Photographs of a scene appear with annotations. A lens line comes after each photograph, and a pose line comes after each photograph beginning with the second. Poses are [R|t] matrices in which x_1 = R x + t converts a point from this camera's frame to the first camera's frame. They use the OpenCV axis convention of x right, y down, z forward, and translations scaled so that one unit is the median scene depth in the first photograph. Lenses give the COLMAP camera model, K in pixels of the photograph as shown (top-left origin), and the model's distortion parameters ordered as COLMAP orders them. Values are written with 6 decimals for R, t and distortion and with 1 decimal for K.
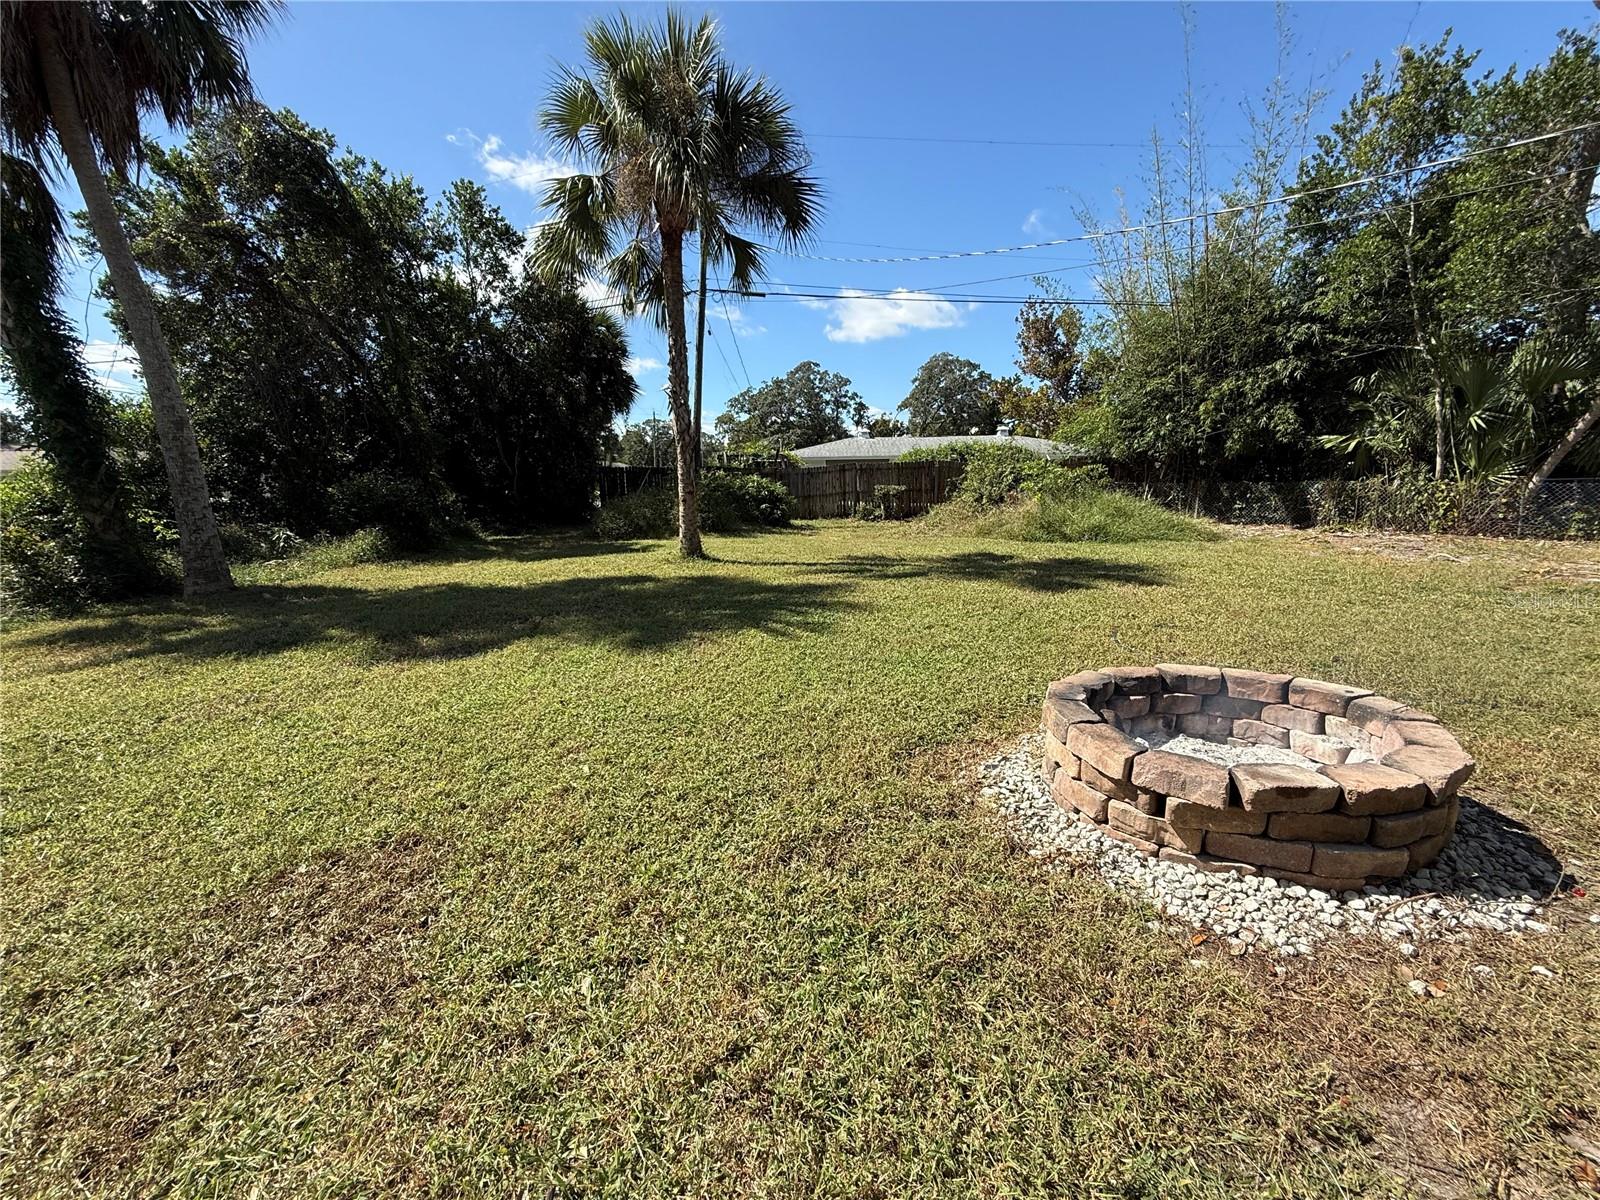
lens RADIAL K [[639.7, 0, 800.6], [0, 639.7, 598.1], [0, 0, 1]] dist [-0.003712, 0.001597]
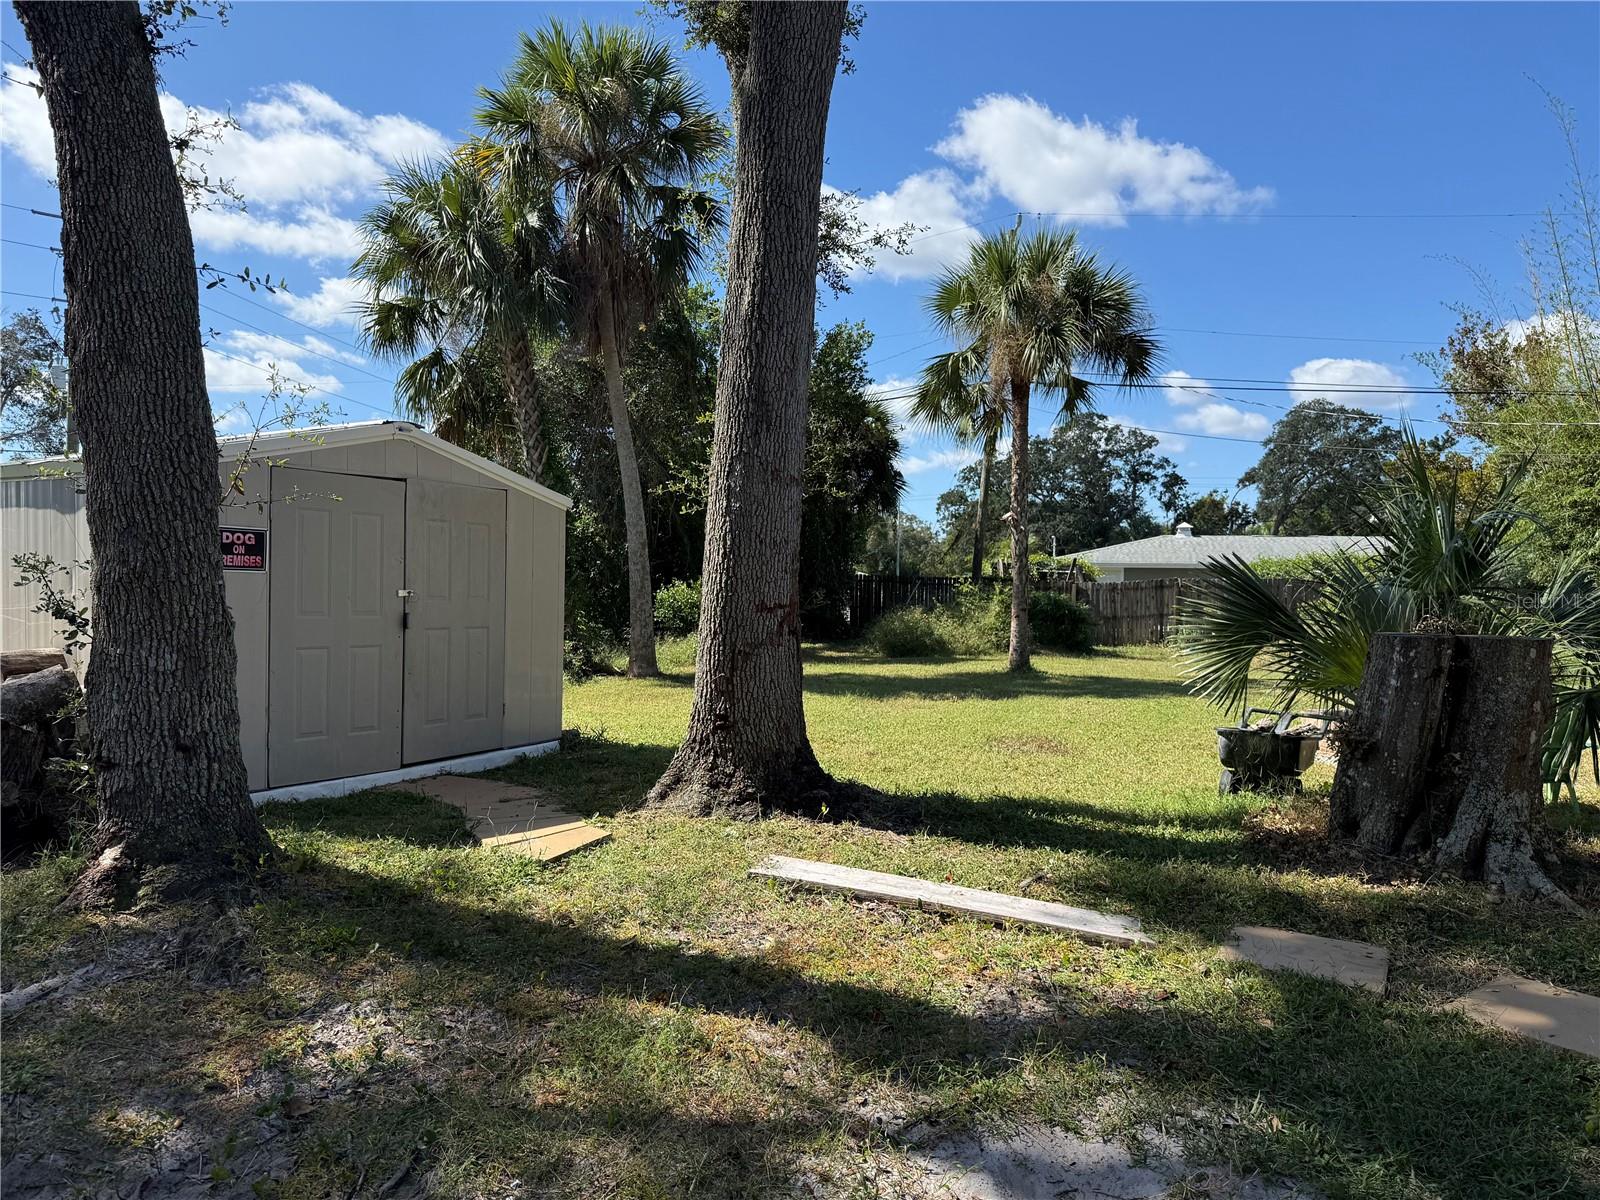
lens RADIAL K [[1124.8, 0, 803.3], [0, 1124.8, 602.6], [0, 0, 1]] dist [0.047425, -0.046844]
pose [[0.975791, 0.029018, -0.216769, -0.016894], [-0.065418, 0.984506, -0.162690, 0.020113], [0.208690, 0.172932, 0.962571, -0.117119]]
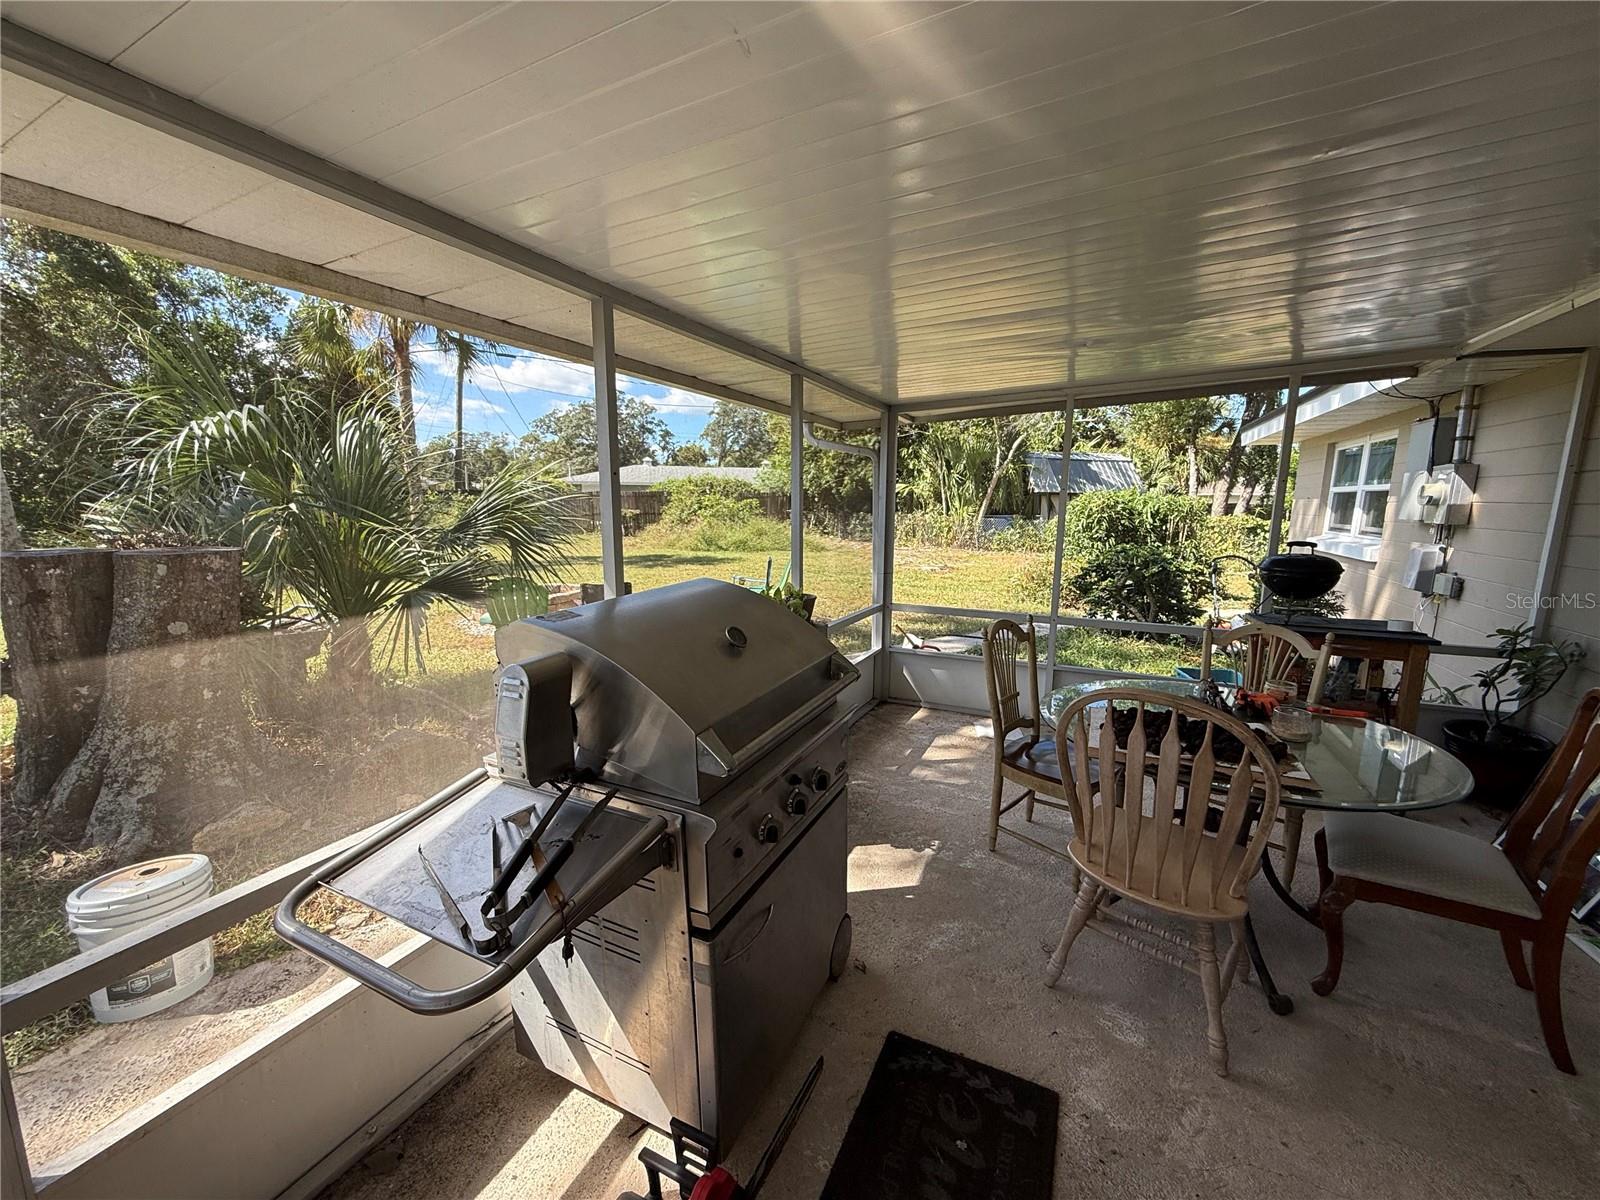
lens RADIAL K [[639.7, 0, 793.7], [0, 639.7, 602.2], [0, 0, 1]] dist [-0.003712, 0.001597]
pose [[0.969324, -0.014084, 0.245382, 0.038792], [0.020701, 0.999488, -0.024408, 0.011903], [-0.244913, 0.028739, 0.969119, -0.080856]]
